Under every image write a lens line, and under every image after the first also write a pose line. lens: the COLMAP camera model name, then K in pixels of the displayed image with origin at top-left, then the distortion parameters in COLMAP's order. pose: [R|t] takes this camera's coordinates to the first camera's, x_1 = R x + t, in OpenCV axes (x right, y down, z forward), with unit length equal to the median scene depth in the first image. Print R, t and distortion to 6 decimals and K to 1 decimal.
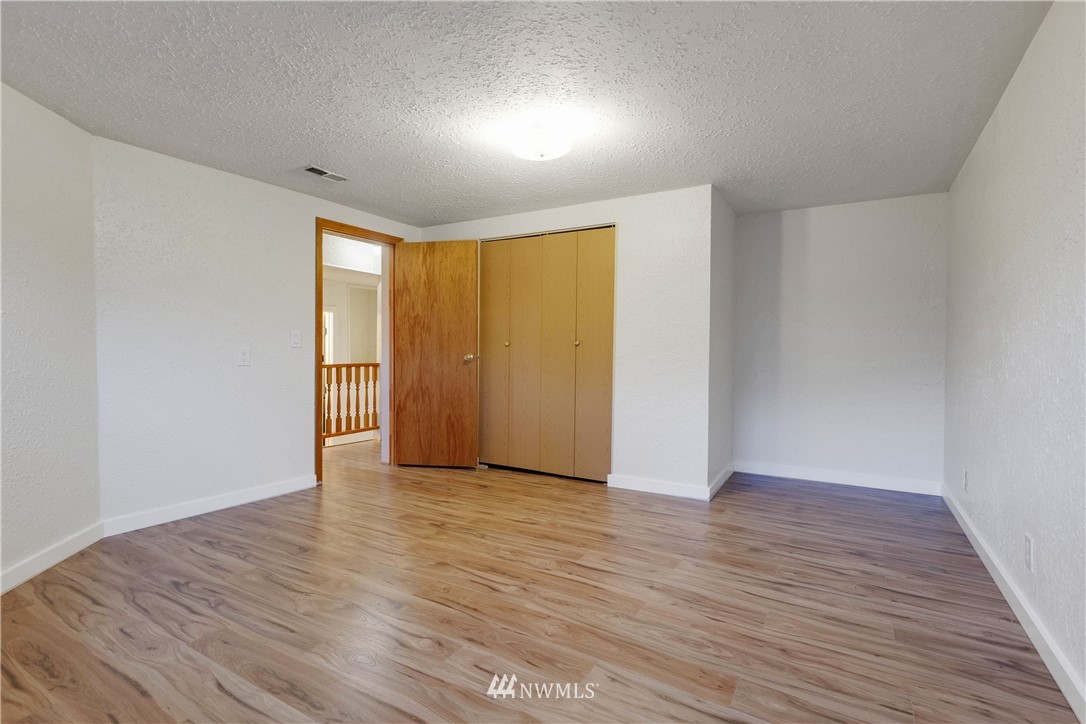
lens RADIAL K [[500.2, 0, 568.0], [0, 500.2, 359.1], [0, 0, 1]] dist [0.000611, -0.000010]
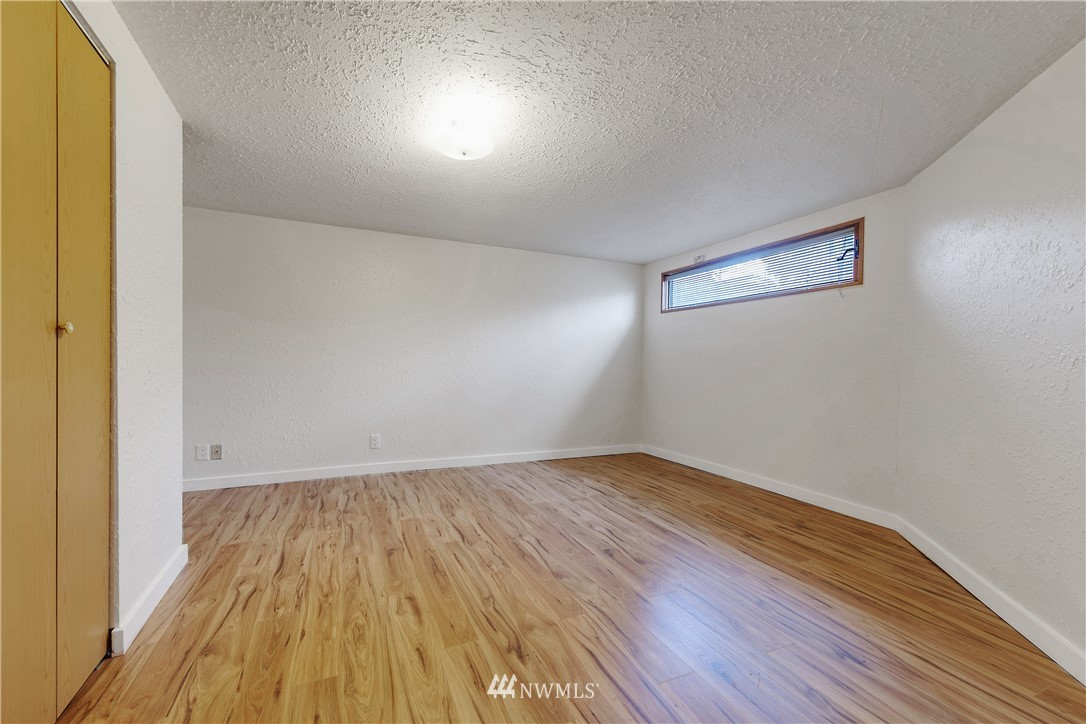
lens RADIAL K [[396.8, 0, 562.6], [0, 396.8, 358.3], [0, 0, 1]] dist [-0.001219, -0.000218]
pose [[-0.852999, -0.006439, 0.521874, -0.669739], [-0.007020, 0.999975, 0.000864, -0.021830], [-0.521866, -0.002927, -0.853022, 1.671734]]
